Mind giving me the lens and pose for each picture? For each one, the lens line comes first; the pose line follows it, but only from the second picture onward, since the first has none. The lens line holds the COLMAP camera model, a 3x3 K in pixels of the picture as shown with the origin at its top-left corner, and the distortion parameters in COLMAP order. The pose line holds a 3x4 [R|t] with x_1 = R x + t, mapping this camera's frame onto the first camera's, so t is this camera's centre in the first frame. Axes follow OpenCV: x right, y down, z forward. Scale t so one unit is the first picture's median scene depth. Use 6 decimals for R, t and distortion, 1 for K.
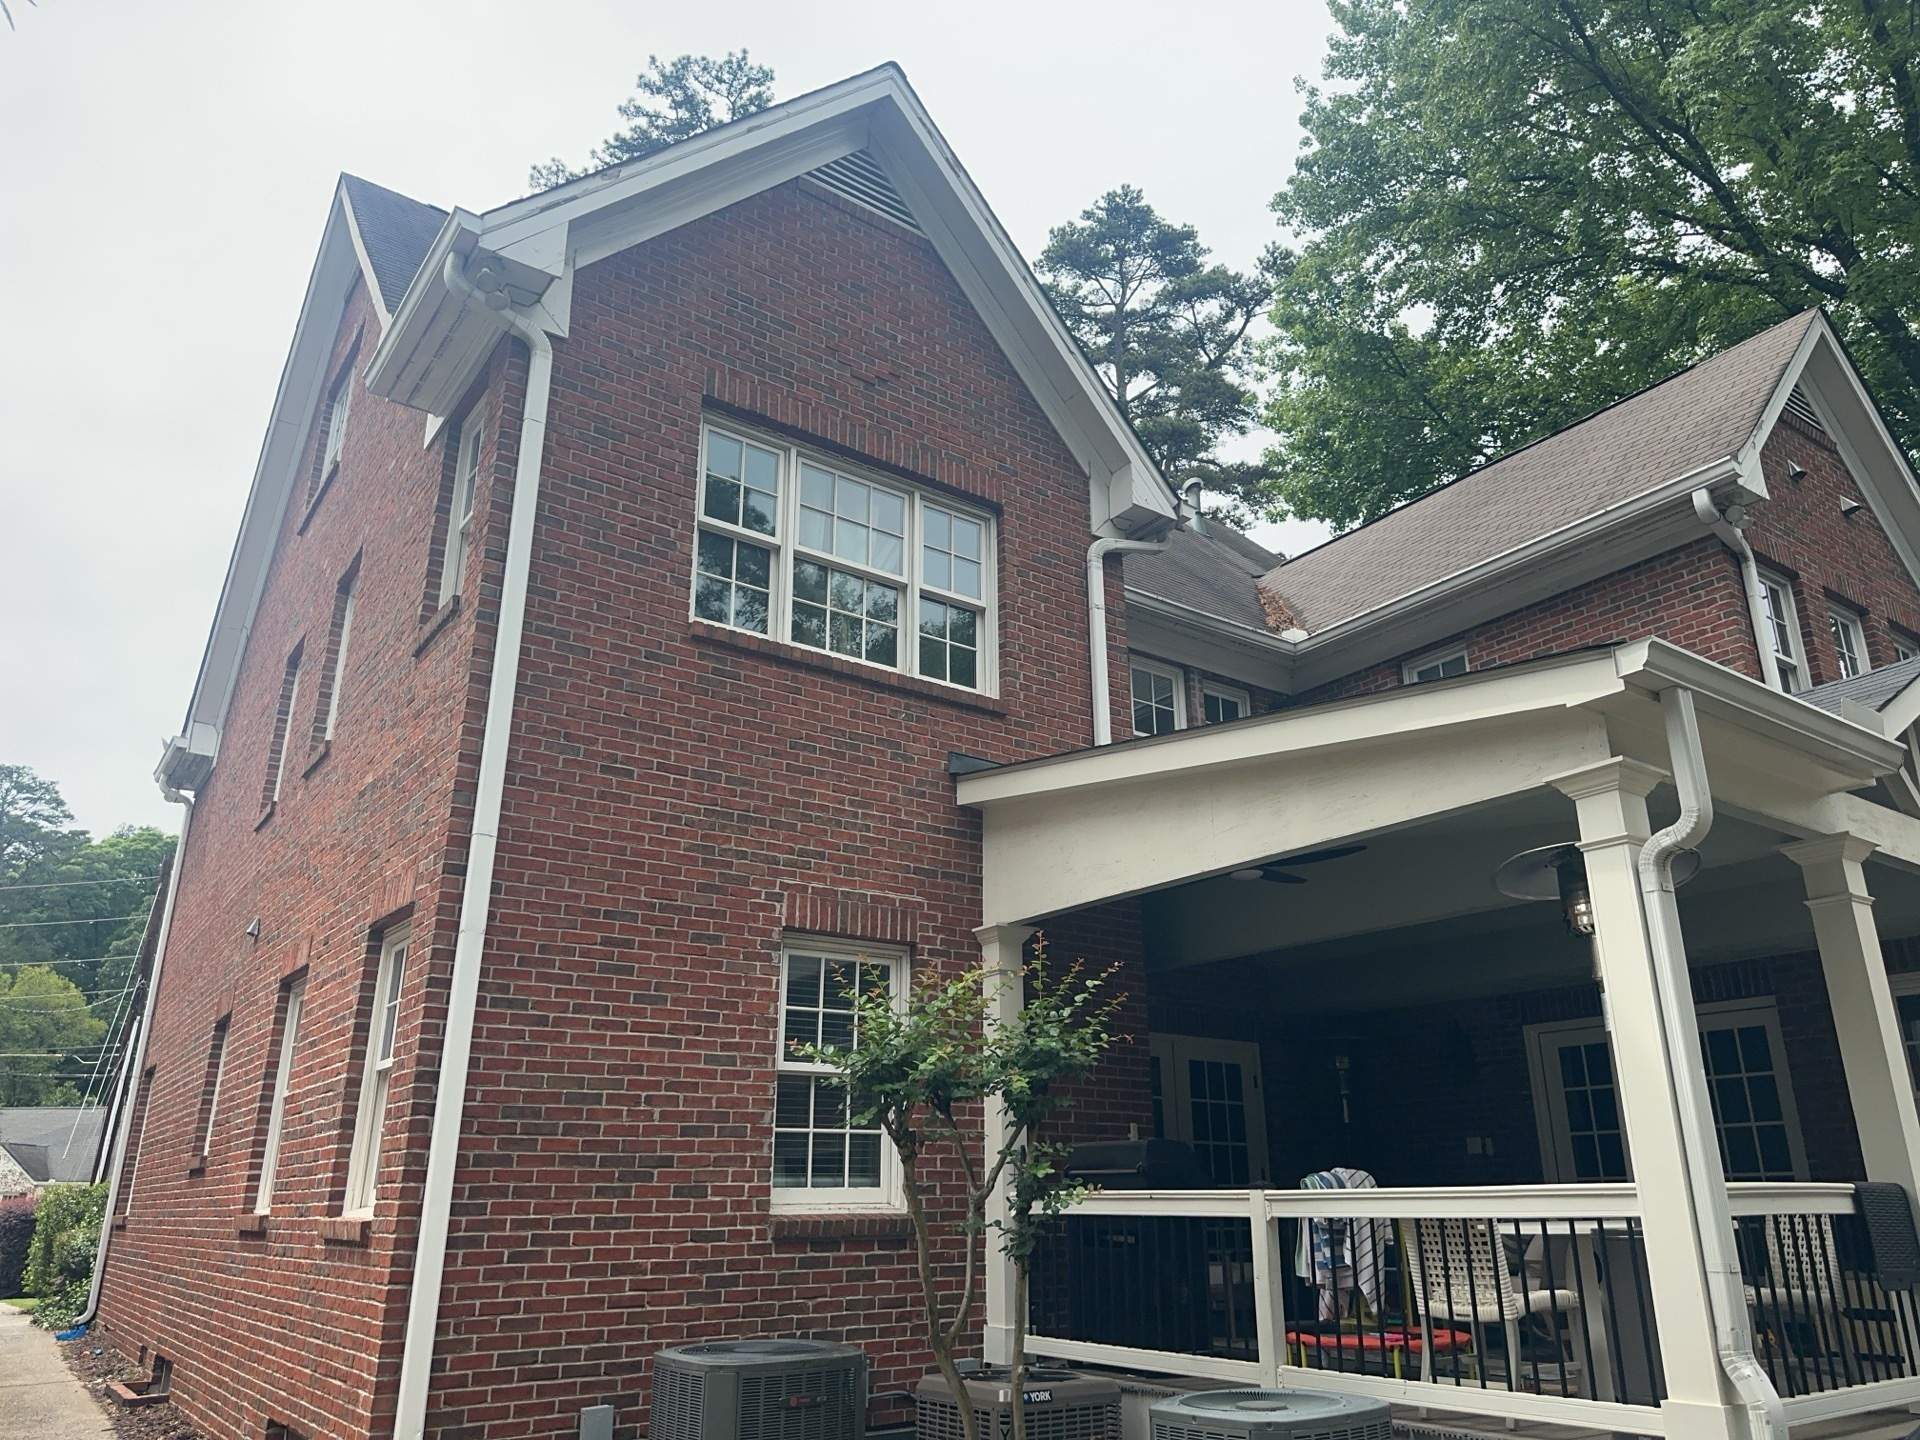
lens RADIAL K [[1328.7, 0, 970.6], [0, 1328.7, 728.3], [0, 0, 1]] dist [0.138989, -0.241522]
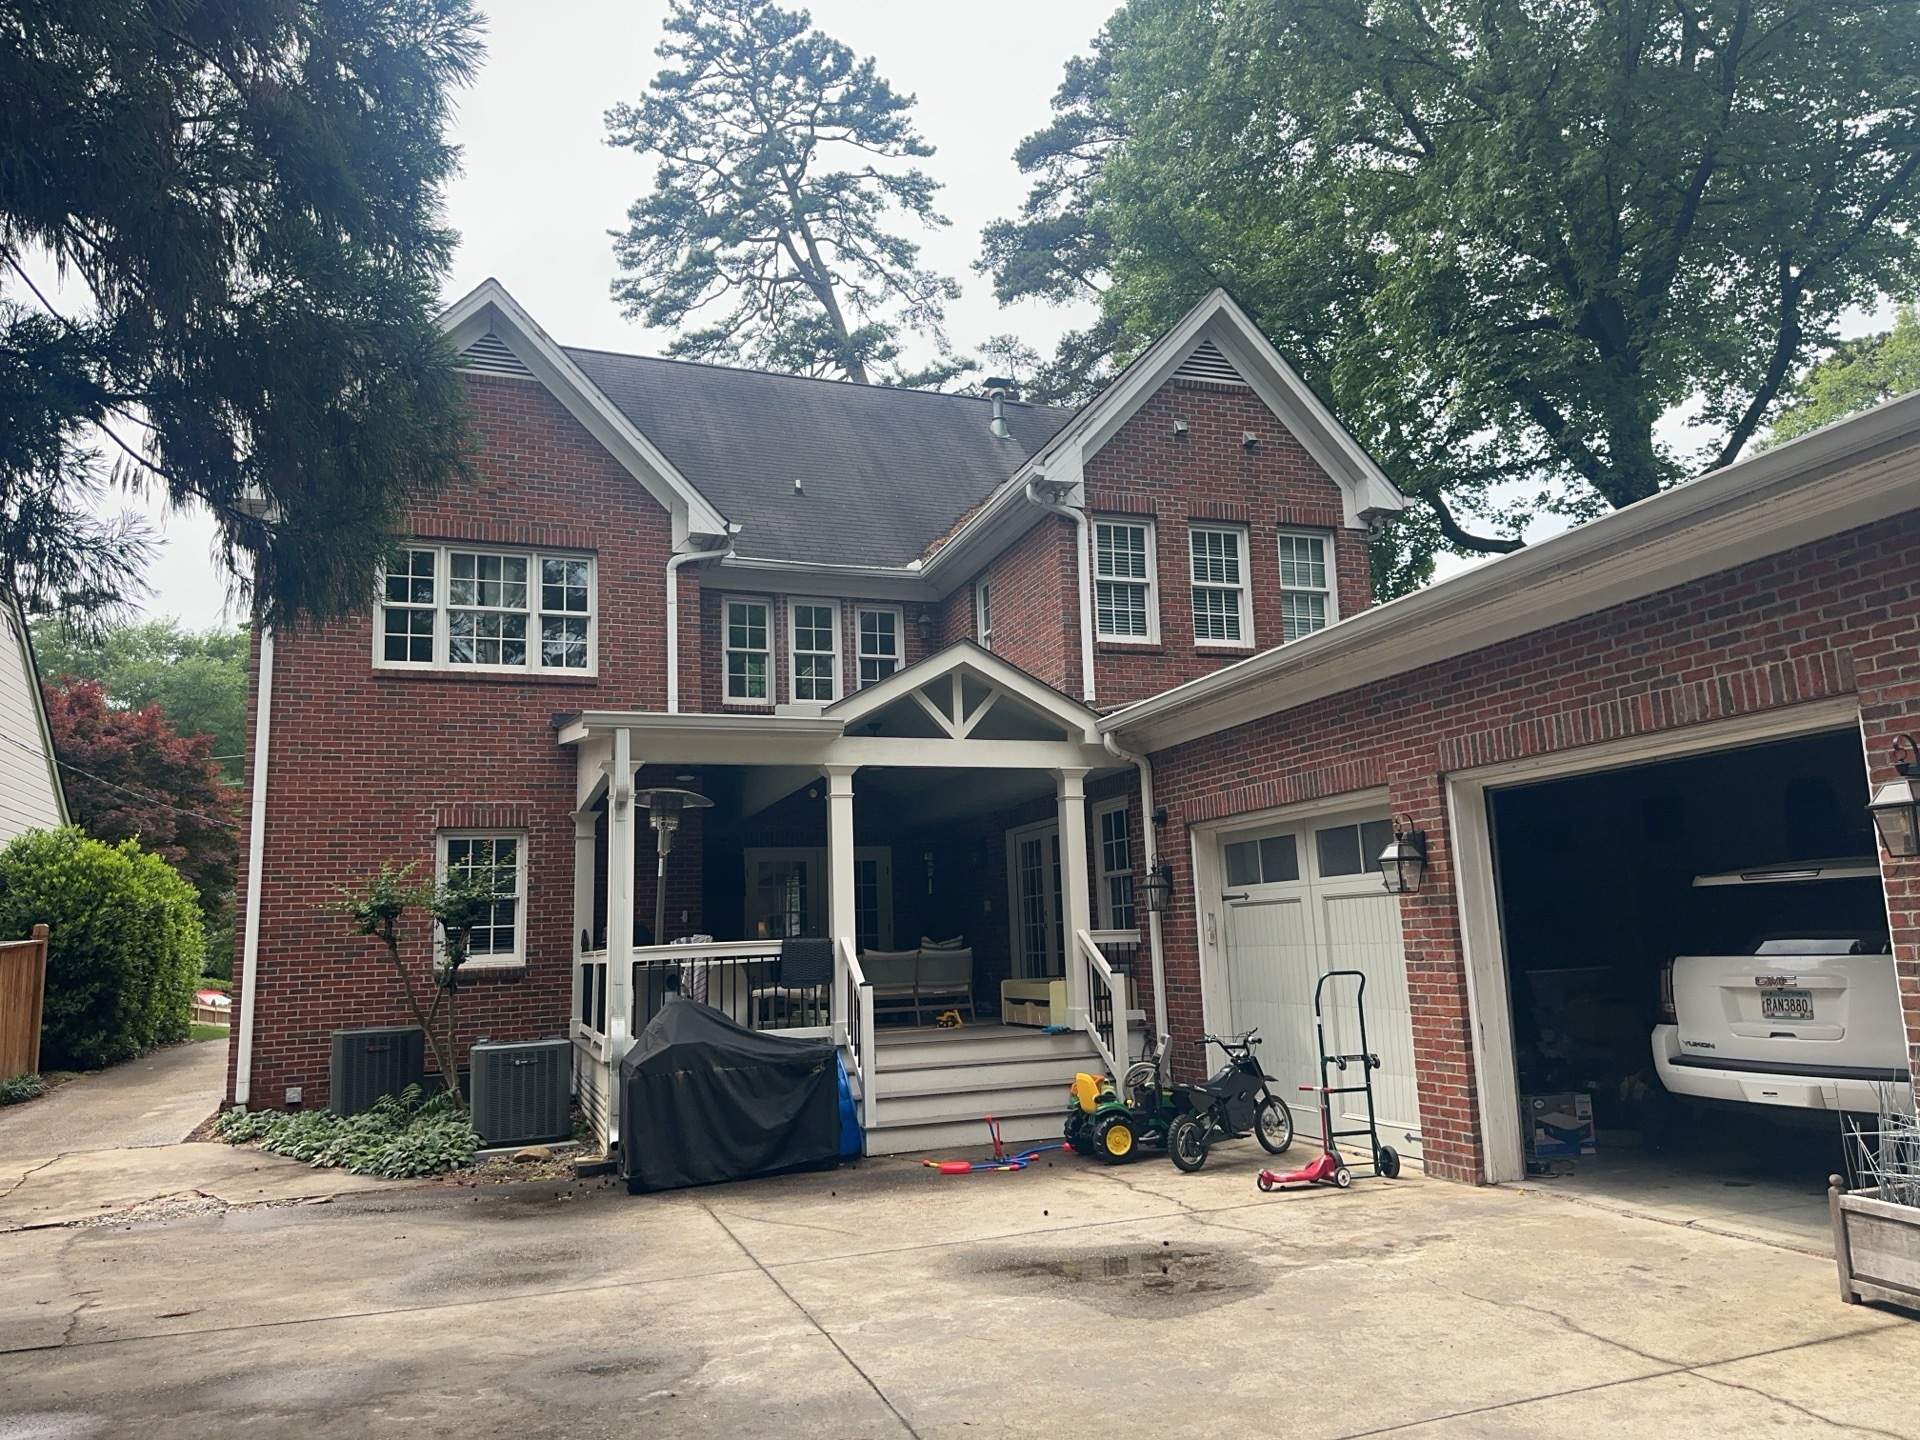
lens RADIAL K [[1328.7, 0, 970.6], [0, 1328.7, 728.3], [0, 0, 1]] dist [0.138989, -0.241522]
pose [[0.962006, -0.074441, -0.262683, 1.099363], [0.120960, 0.978744, 0.165619, -0.213967], [0.244770, -0.191101, 0.950562, -0.609457]]
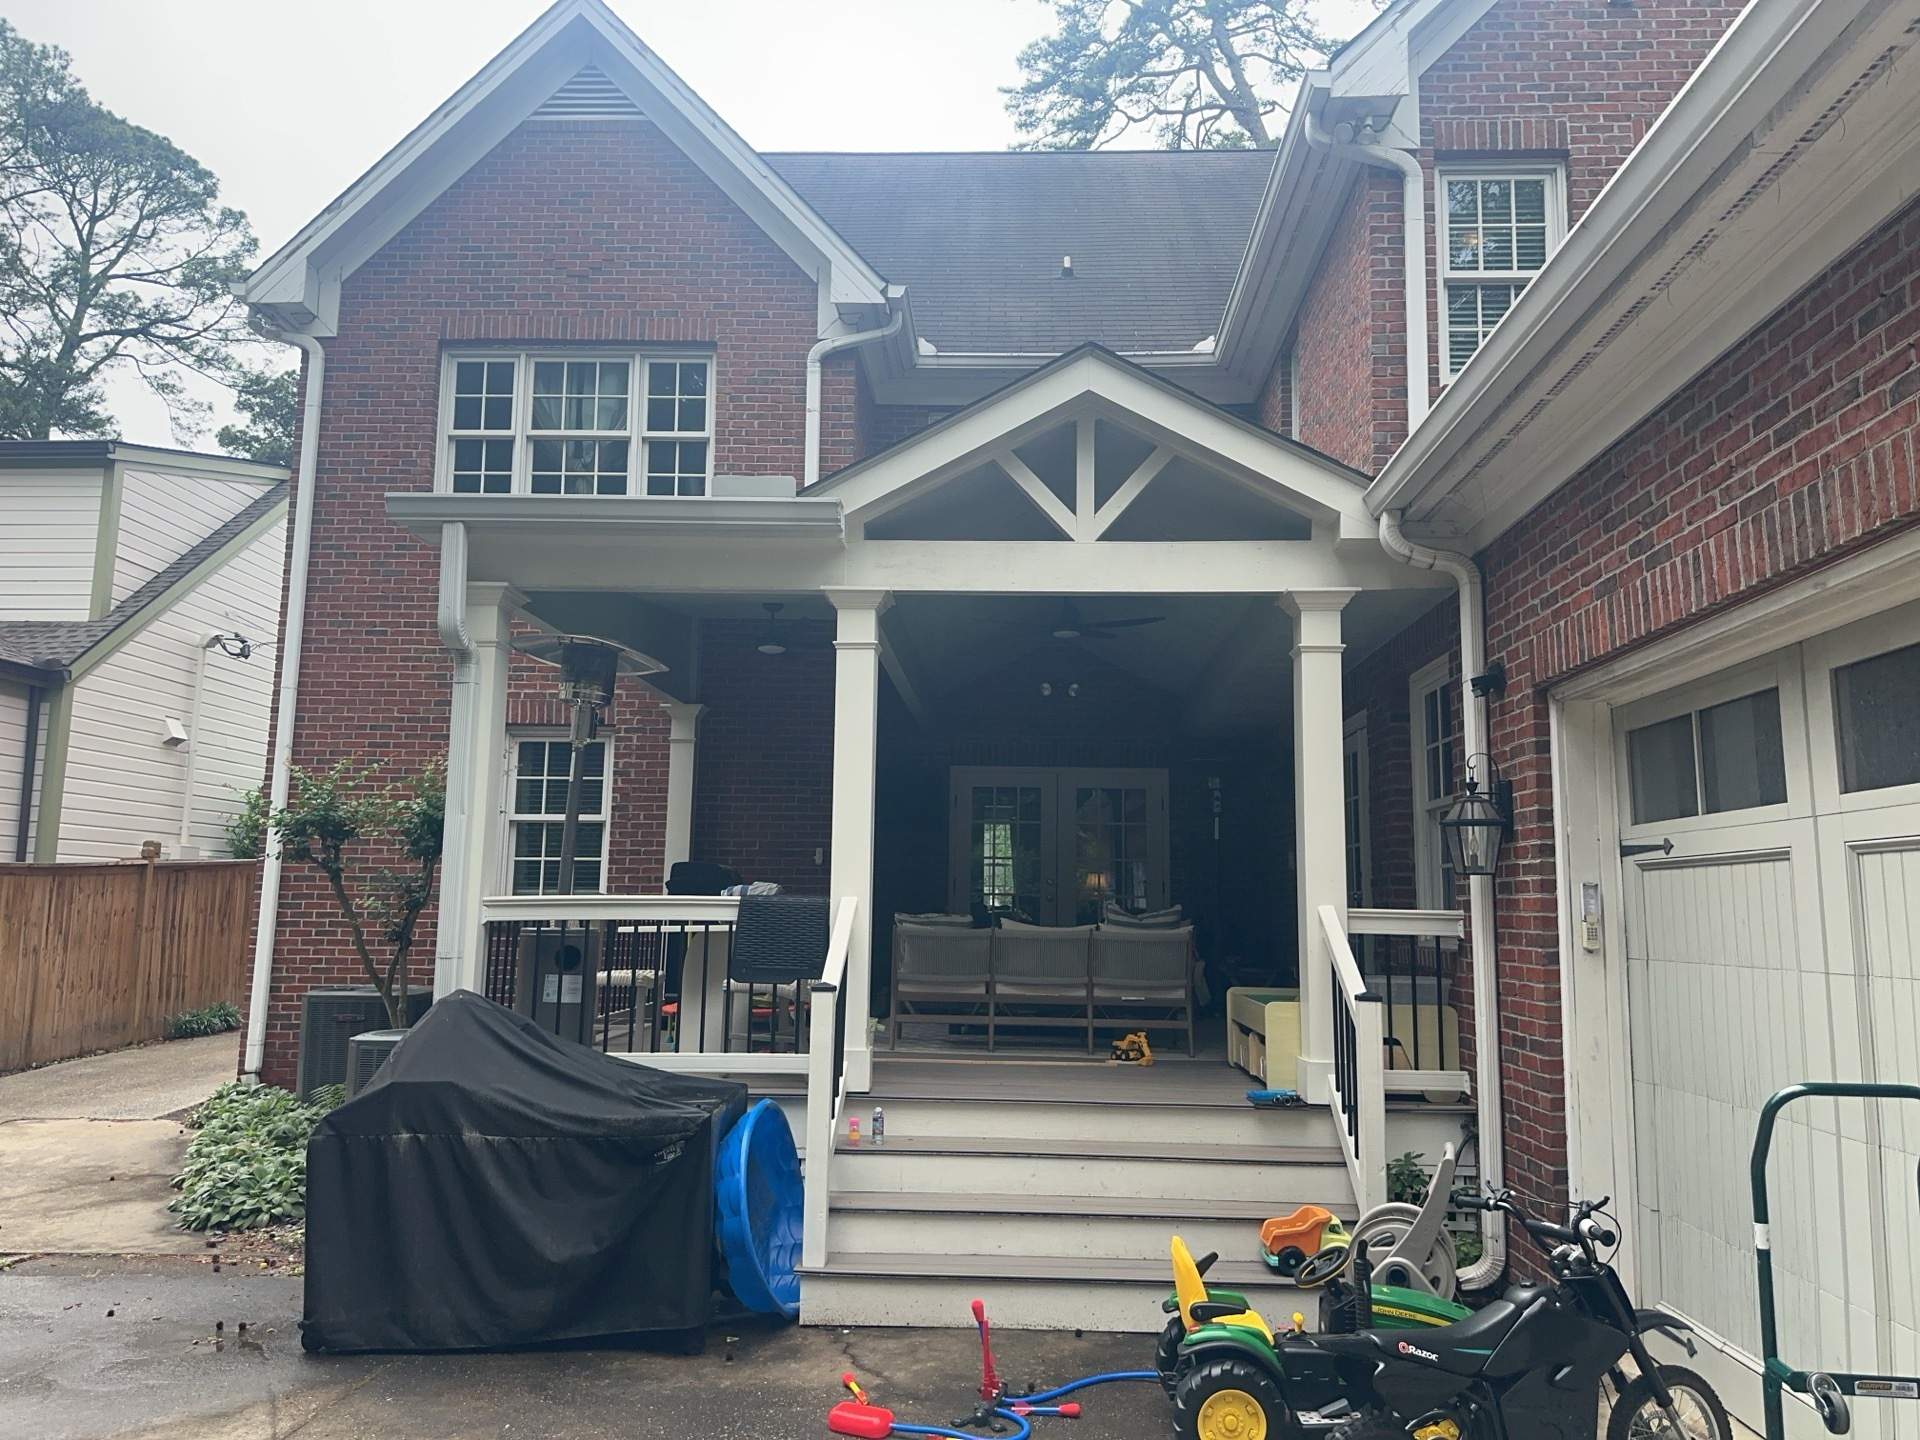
lens RADIAL K [[1328.7, 0, 970.6], [0, 1328.7, 728.3], [0, 0, 1]] dist [0.138989, -0.241522]
pose [[0.787029, -0.067382, -0.613226, 1.126770], [0.189448, 0.972385, 0.136296, 0.053150], [0.587107, -0.223443, 0.778060, 0.178812]]
